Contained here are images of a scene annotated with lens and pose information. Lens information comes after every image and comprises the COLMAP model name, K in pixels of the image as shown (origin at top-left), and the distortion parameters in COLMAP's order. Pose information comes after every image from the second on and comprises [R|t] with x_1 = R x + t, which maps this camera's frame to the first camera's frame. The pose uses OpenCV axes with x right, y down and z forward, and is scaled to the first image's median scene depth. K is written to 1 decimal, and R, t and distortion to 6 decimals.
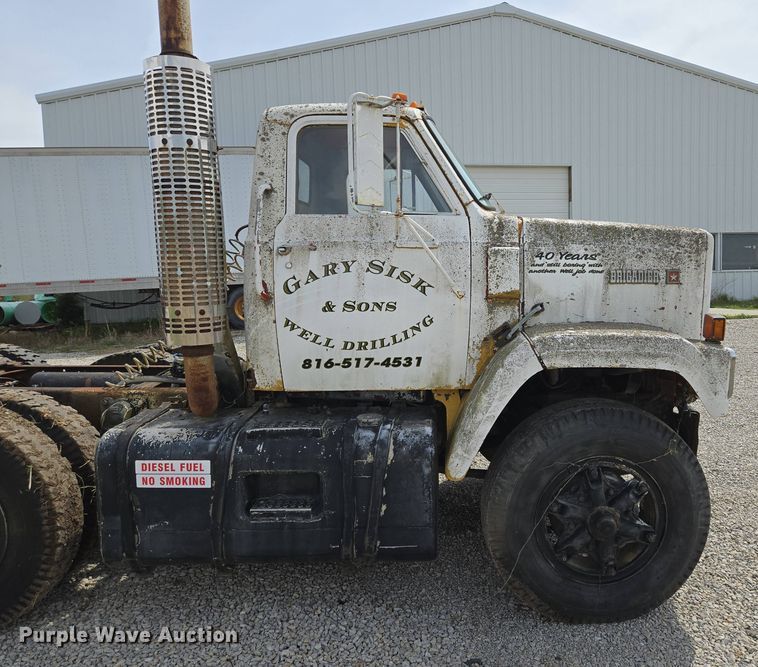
lens RADIAL K [[607.2, 0, 445.3], [0, 607.2, 335.0], [0, 0, 1]] dist [0.076488, -0.057571]
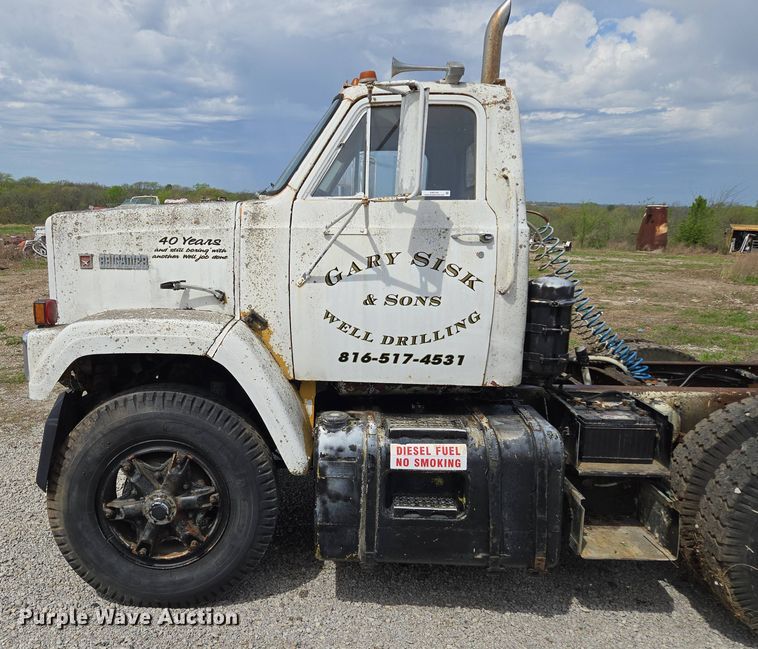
lens RADIAL K [[632.9, 0, 298.1], [0, 632.9, 347.6], [0, 0, 1]] dist [0.079942, -0.038550]
pose [[0.988352, 0.042054, -0.146258, -0.151948], [-0.035150, 0.998157, 0.049471, -0.015866], [0.148068, -0.043754, 0.988009, -0.018990]]
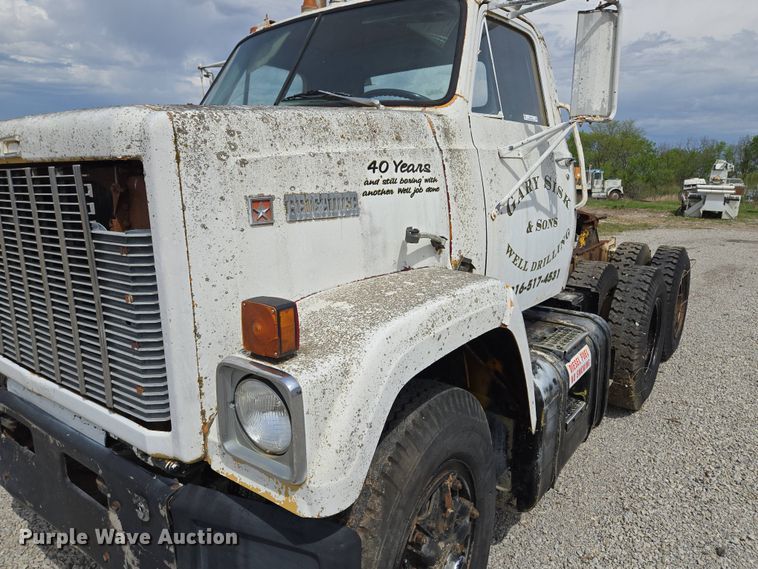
lens RADIAL K [[523.6, 0, 379.1], [0, 523.6, 285.6], [0, 0, 1]] dist [0.067907, -0.055898]
pose [[0.668900, -0.153499, 0.727331, -0.927963], [0.095192, 0.988080, 0.120984, -0.076107], [-0.737232, -0.011690, 0.675539, 0.618613]]
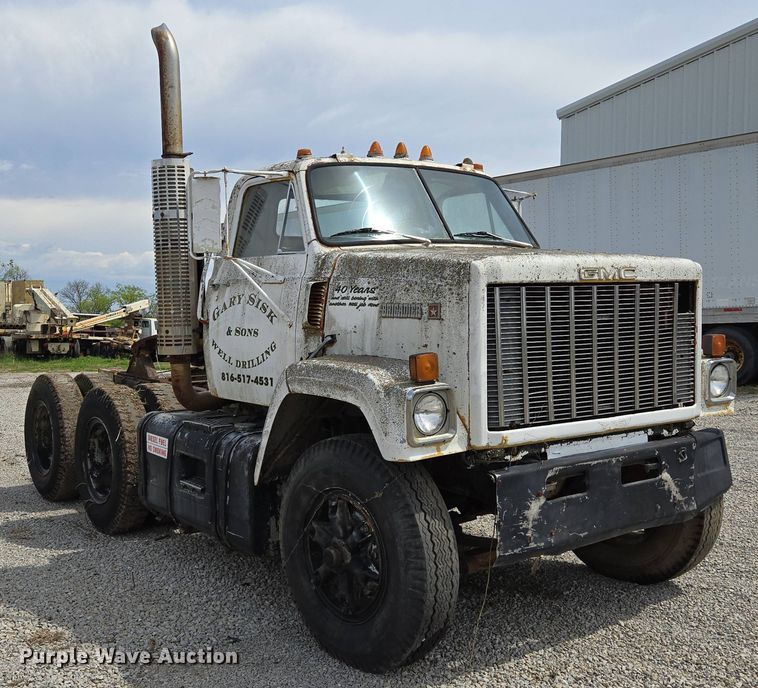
lens RADIAL K [[904.5, 0, 345.2], [0, 904.5, 344.6], [0, 0, 1]] dist [0.060599, 0.000000]
pose [[0.571306, 0.042648, -0.819629, 1.442272], [-0.092844, 0.995597, -0.012911, -0.017366], [0.815469, 0.083474, 0.572750, 0.134152]]
